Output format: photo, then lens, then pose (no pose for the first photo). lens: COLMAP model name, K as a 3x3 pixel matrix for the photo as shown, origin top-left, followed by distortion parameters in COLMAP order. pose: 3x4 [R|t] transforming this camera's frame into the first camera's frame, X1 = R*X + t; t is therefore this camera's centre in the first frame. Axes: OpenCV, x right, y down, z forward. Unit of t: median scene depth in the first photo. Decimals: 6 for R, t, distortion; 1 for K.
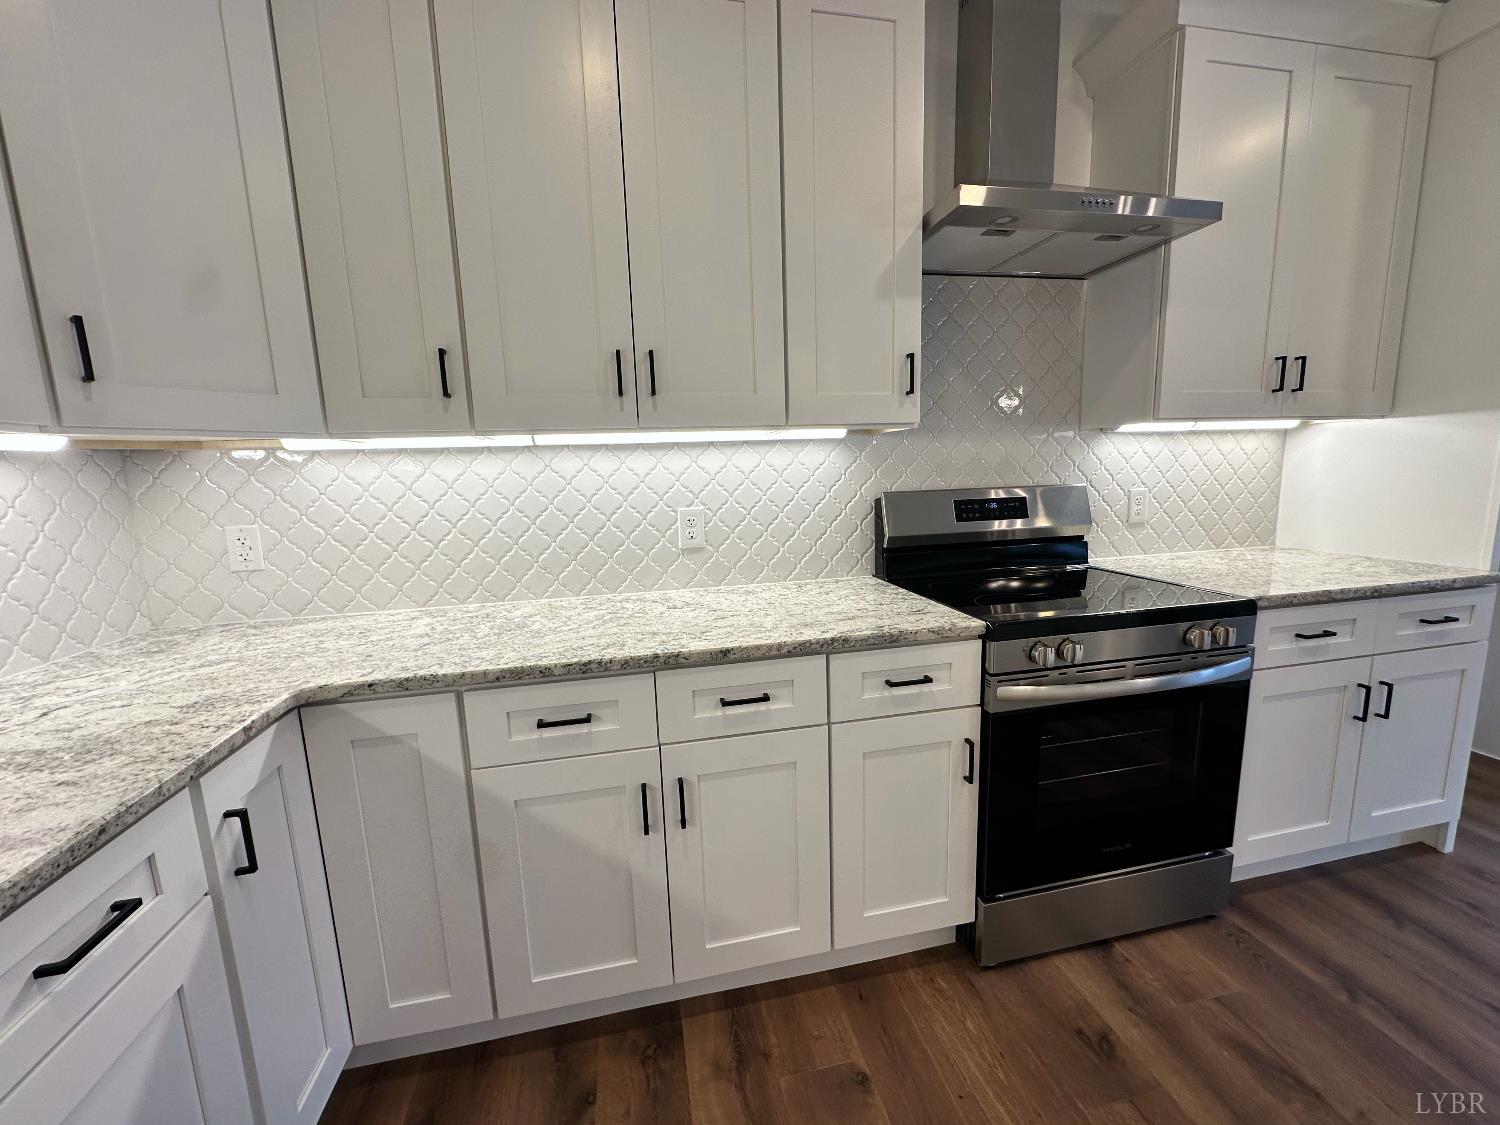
lens RADIAL K [[597.3, 0, 748.5], [0, 597.3, 559.7], [0, 0, 1]] dist [-0.002588, 0.000033]
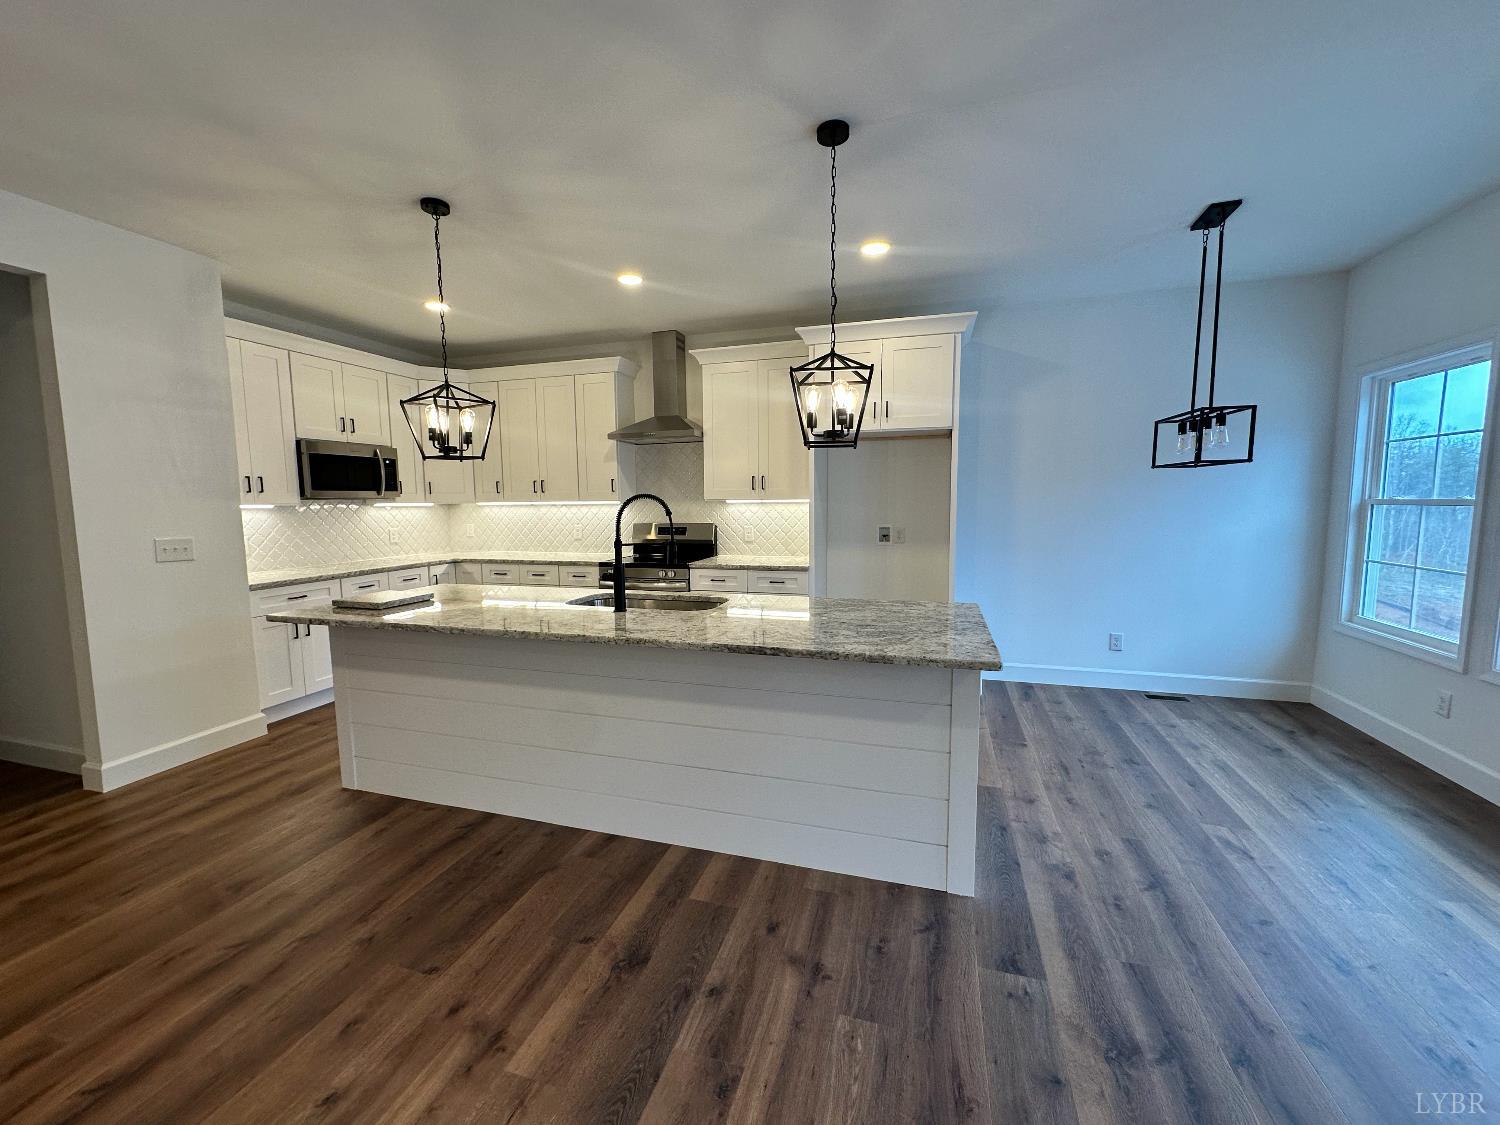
lens RADIAL K [[608.7, 0, 756.6], [0, 608.7, 558.0], [0, 0, 1]] dist [0.001461, 0.000202]
pose [[0.881432, 0.070551, -0.467013, 2.959691], [-0.092528, 0.995415, -0.024259, 0.093810], [0.463160, 0.064595, 0.883918, -1.754693]]
